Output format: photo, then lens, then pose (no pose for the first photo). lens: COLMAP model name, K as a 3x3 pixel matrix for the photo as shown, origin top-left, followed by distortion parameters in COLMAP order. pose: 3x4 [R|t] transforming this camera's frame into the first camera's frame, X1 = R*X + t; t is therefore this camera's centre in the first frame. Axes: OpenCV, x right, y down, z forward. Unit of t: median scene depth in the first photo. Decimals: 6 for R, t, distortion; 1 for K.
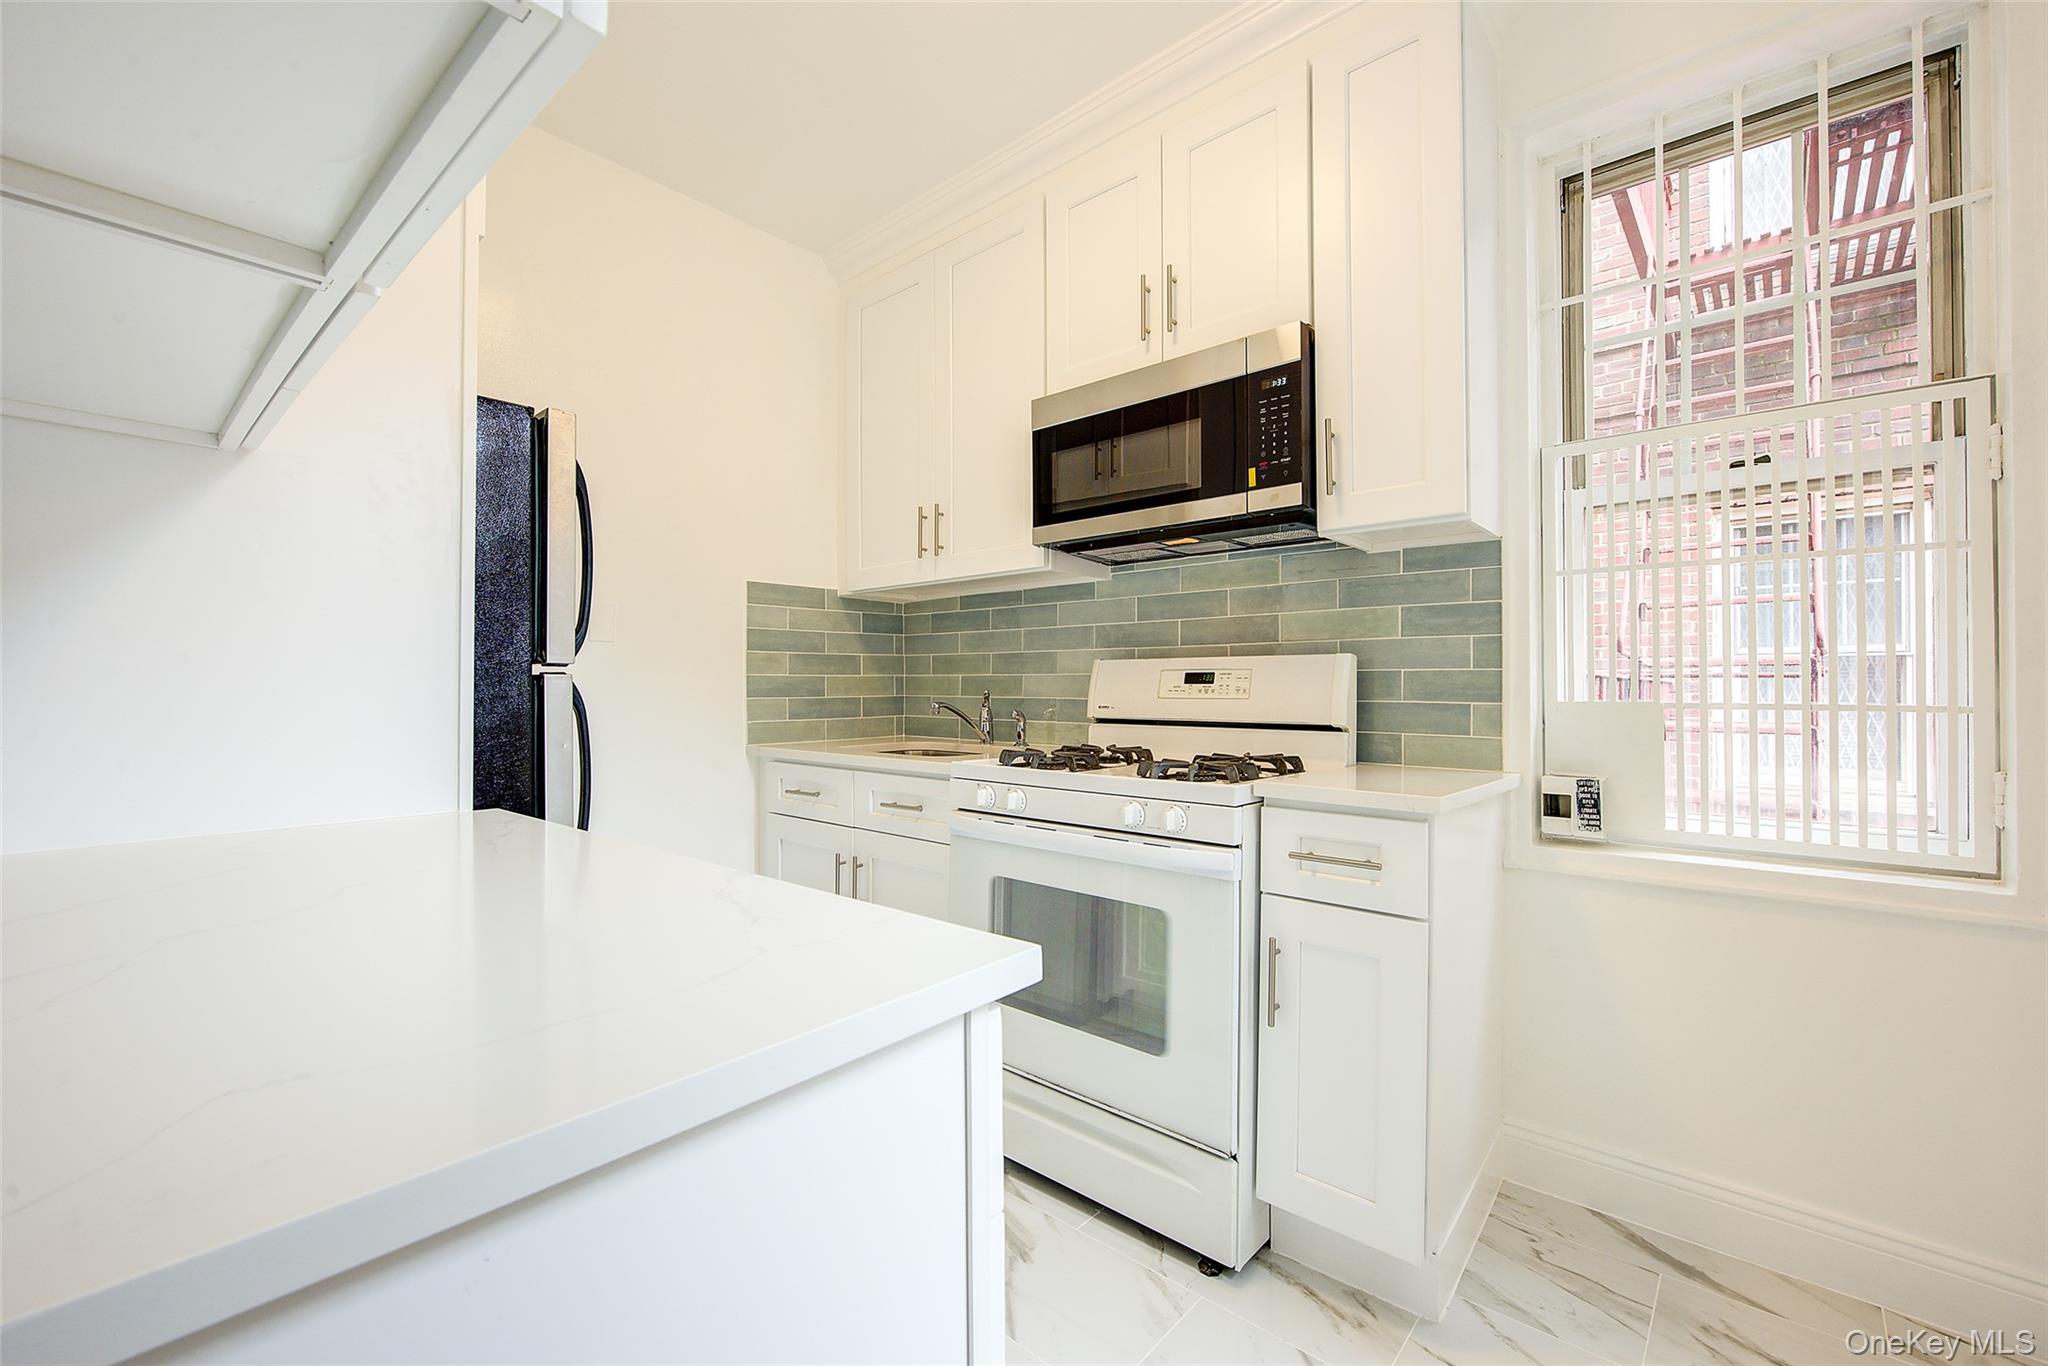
lens RADIAL K [[847.6, 0, 1022.0], [0, 847.6, 684.8], [0, 0, 1]] dist [-0.011328, -0.000054]
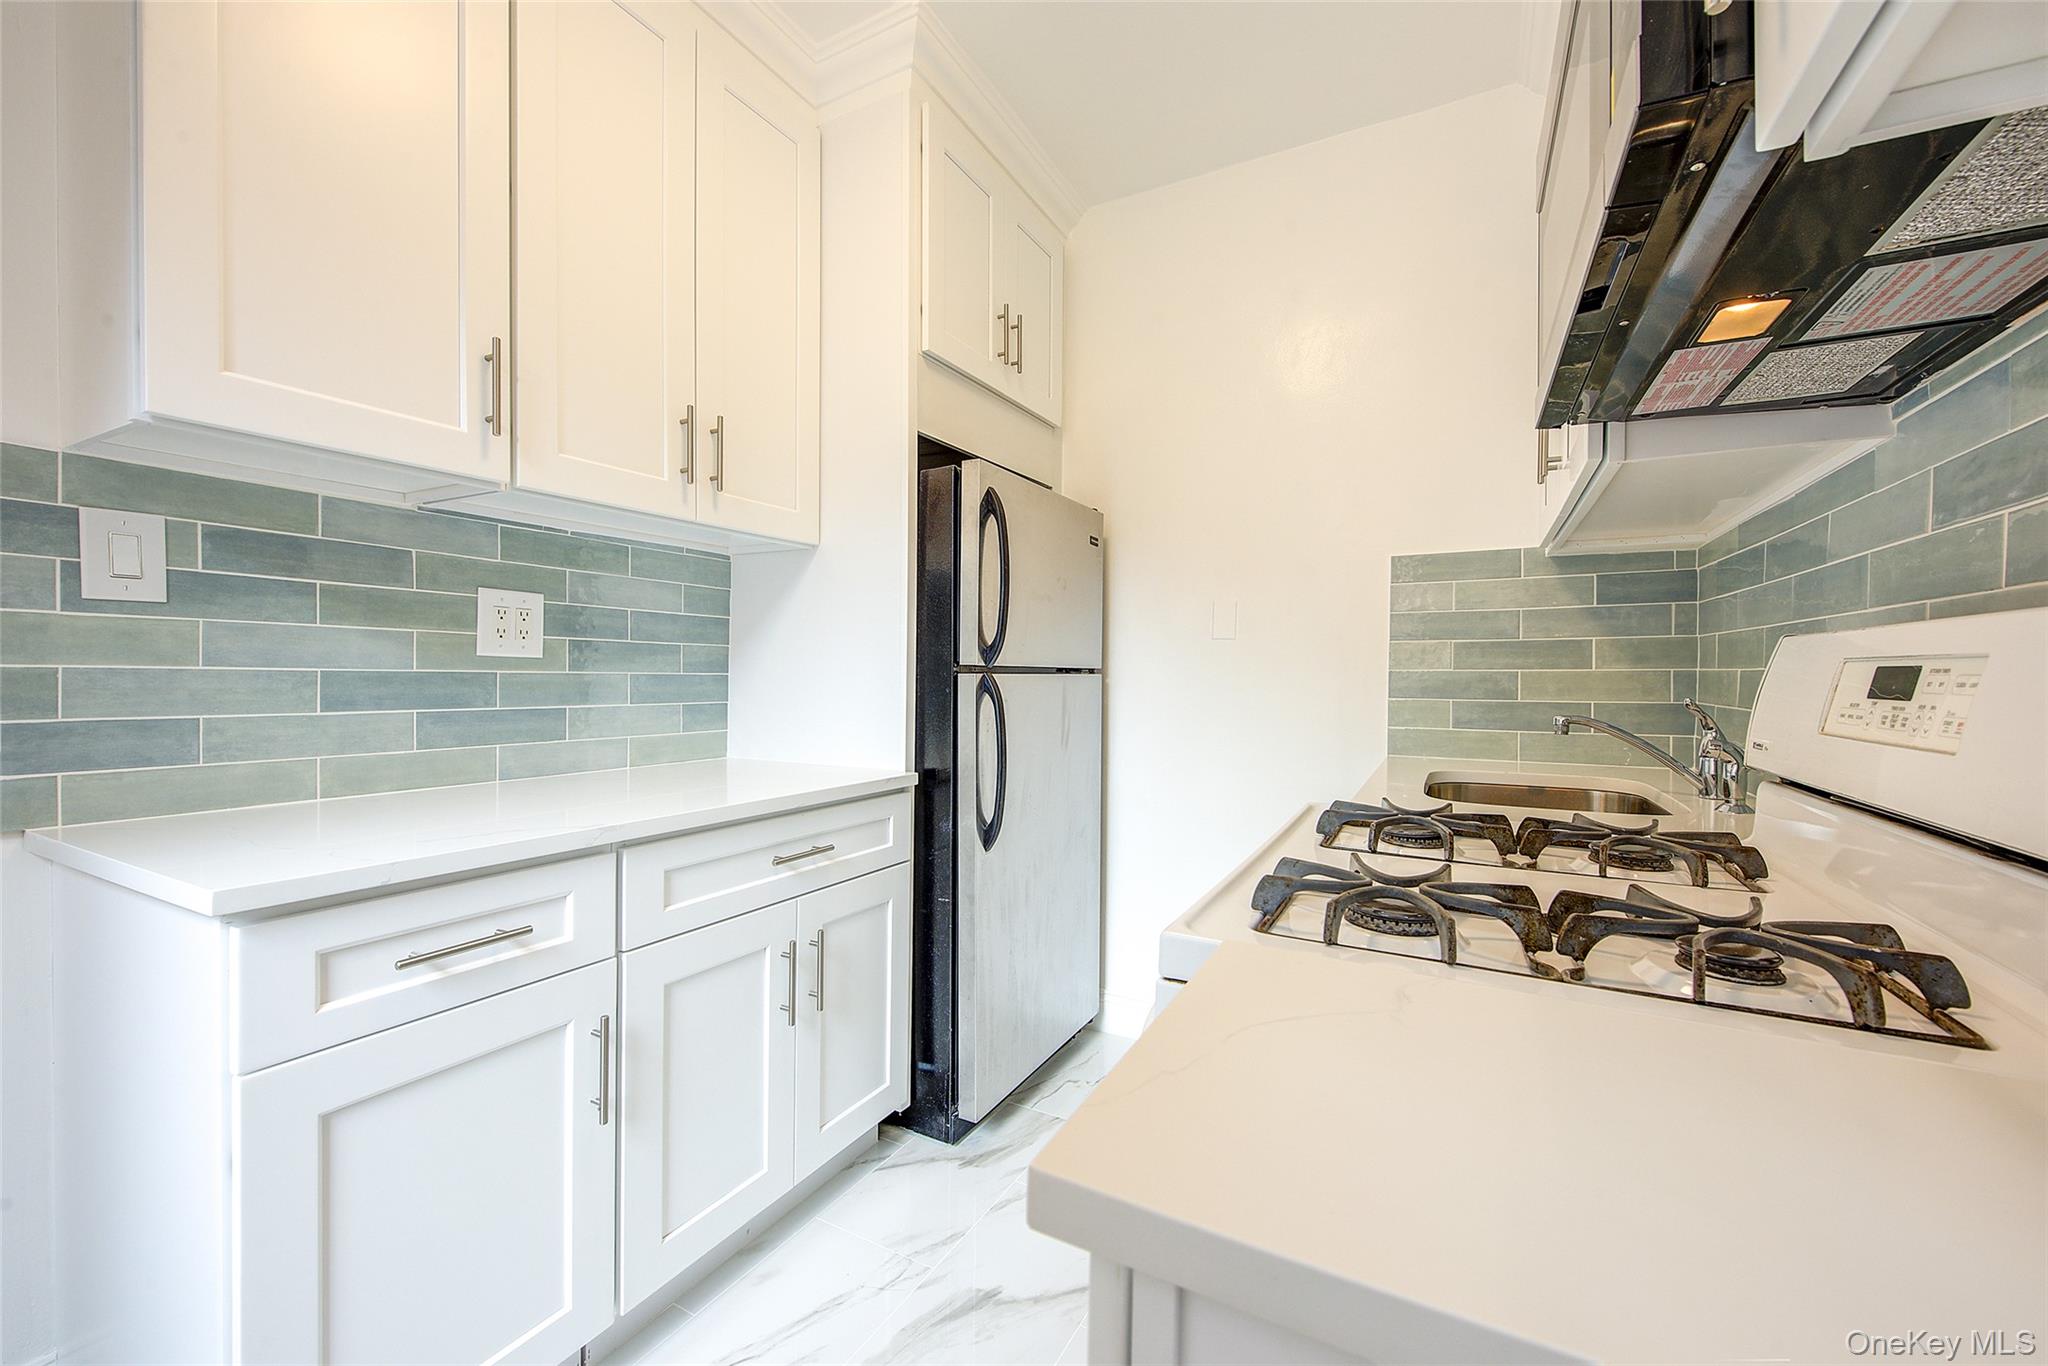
lens RADIAL K [[811.5, 0, 1027.0], [0, 811.5, 680.9], [0, 0, 1]] dist [-0.011252, -0.000463]
pose [[0.218711, 0.011236, -0.975725, 0.443242], [-0.001064, 0.999936, 0.011276, -0.012076], [0.975789, -0.001428, 0.218709, 0.580205]]
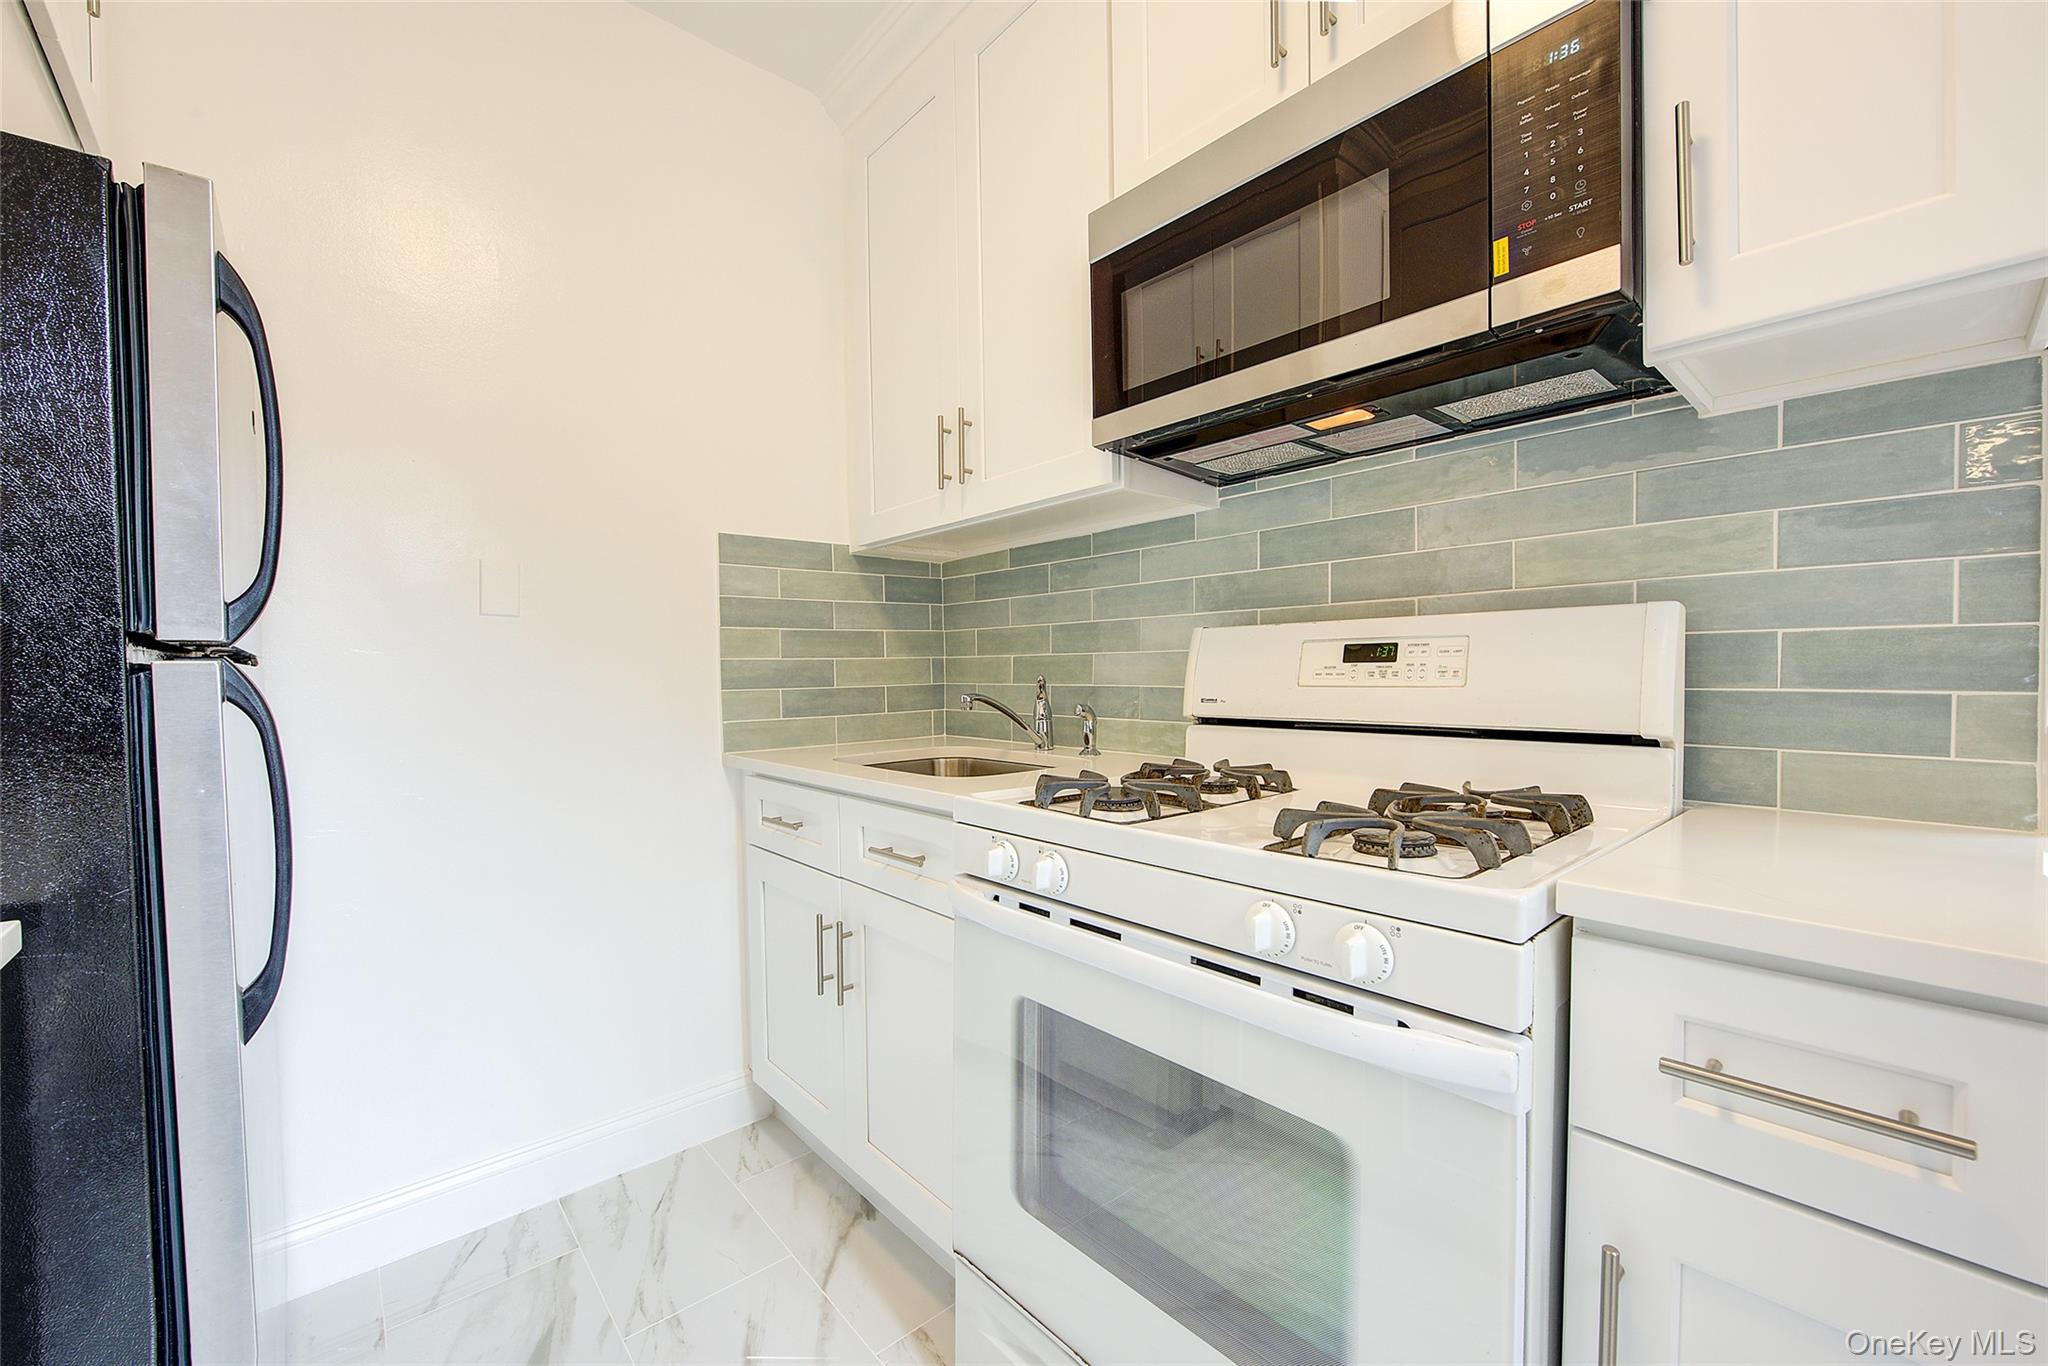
lens RADIAL K [[811.5, 0, 1024.2], [0, 811.5, 700.7], [0, 0, 1]] dist [-0.011252, -0.000463]
pose [[0.991771, -0.009294, -0.127688, 0.037839], [0.014708, 0.999029, 0.041524, -0.001413], [0.127178, -0.043060, 0.990945, 0.389781]]
